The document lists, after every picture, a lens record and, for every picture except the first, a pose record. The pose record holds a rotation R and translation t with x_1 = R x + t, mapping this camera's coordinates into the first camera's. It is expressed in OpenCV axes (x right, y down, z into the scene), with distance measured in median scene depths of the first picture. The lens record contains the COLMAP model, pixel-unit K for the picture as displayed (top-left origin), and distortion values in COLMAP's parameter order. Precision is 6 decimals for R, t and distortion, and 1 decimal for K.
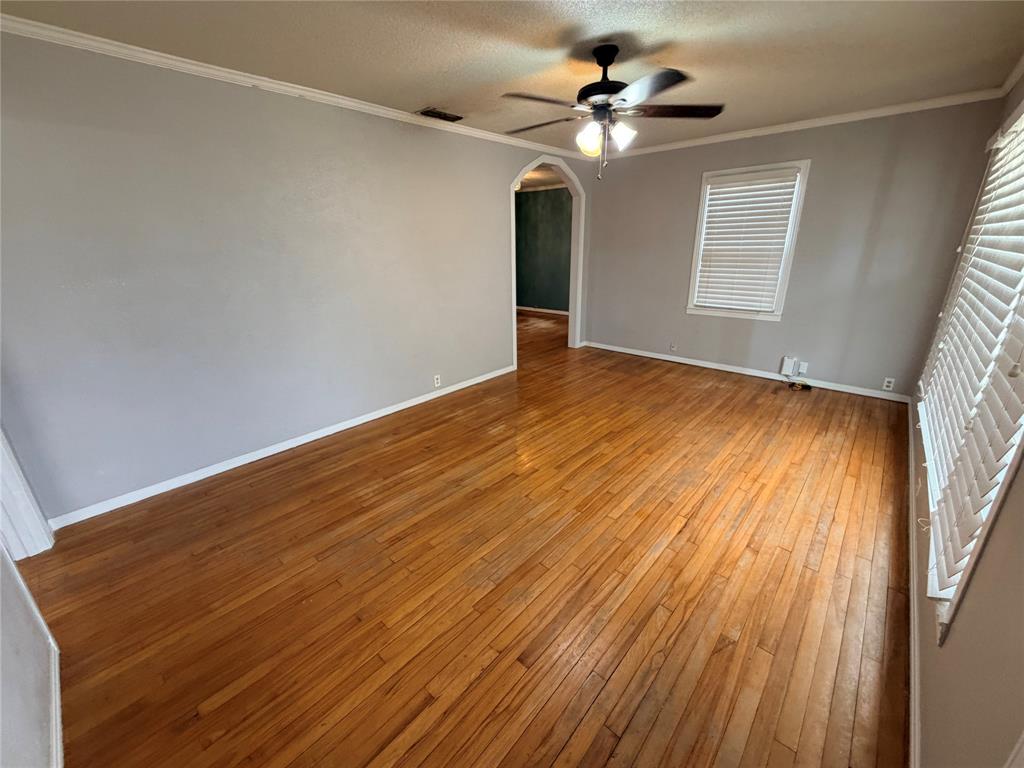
lens RADIAL K [[410.4, 0, 511.5], [0, 410.4, 385.3], [0, 0, 1]] dist [0.000048, 0.000359]
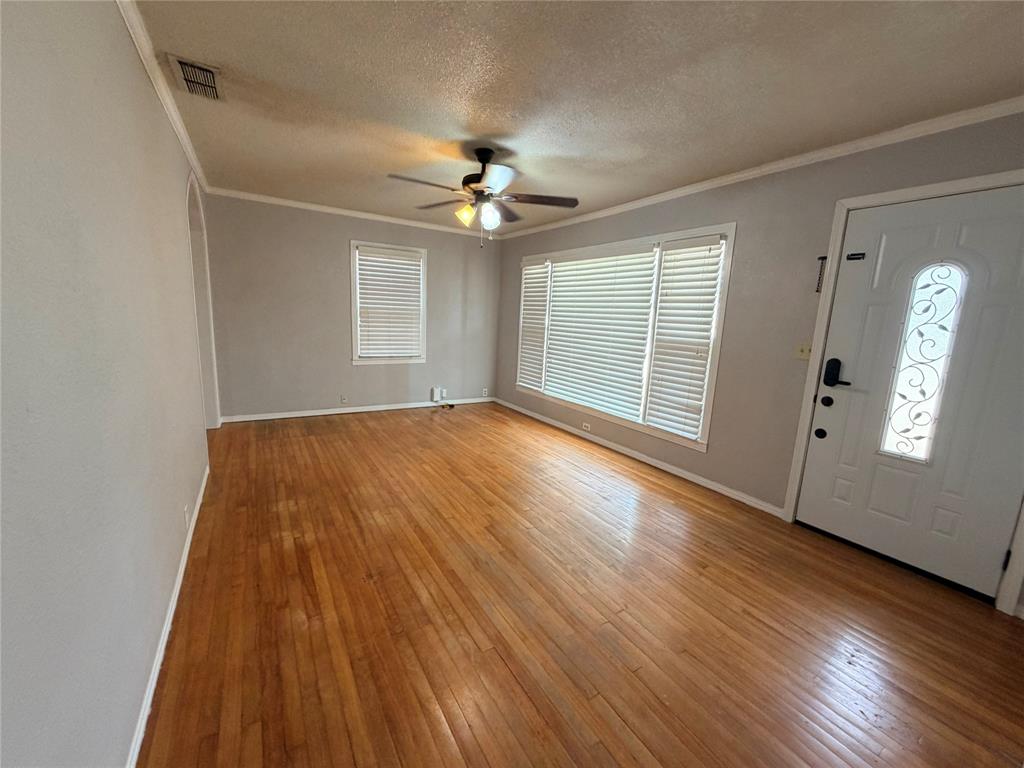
lens RADIAL K [[410.4, 0, 512.1], [0, 410.4, 381.7], [0, 0, 1]] dist [0.000048, 0.000359]
pose [[0.266766, -0.129078, 0.955078, -0.609123], [0.270827, 0.961098, 0.054246, -0.104456], [-0.924926, 0.244190, 0.291346, 0.421253]]
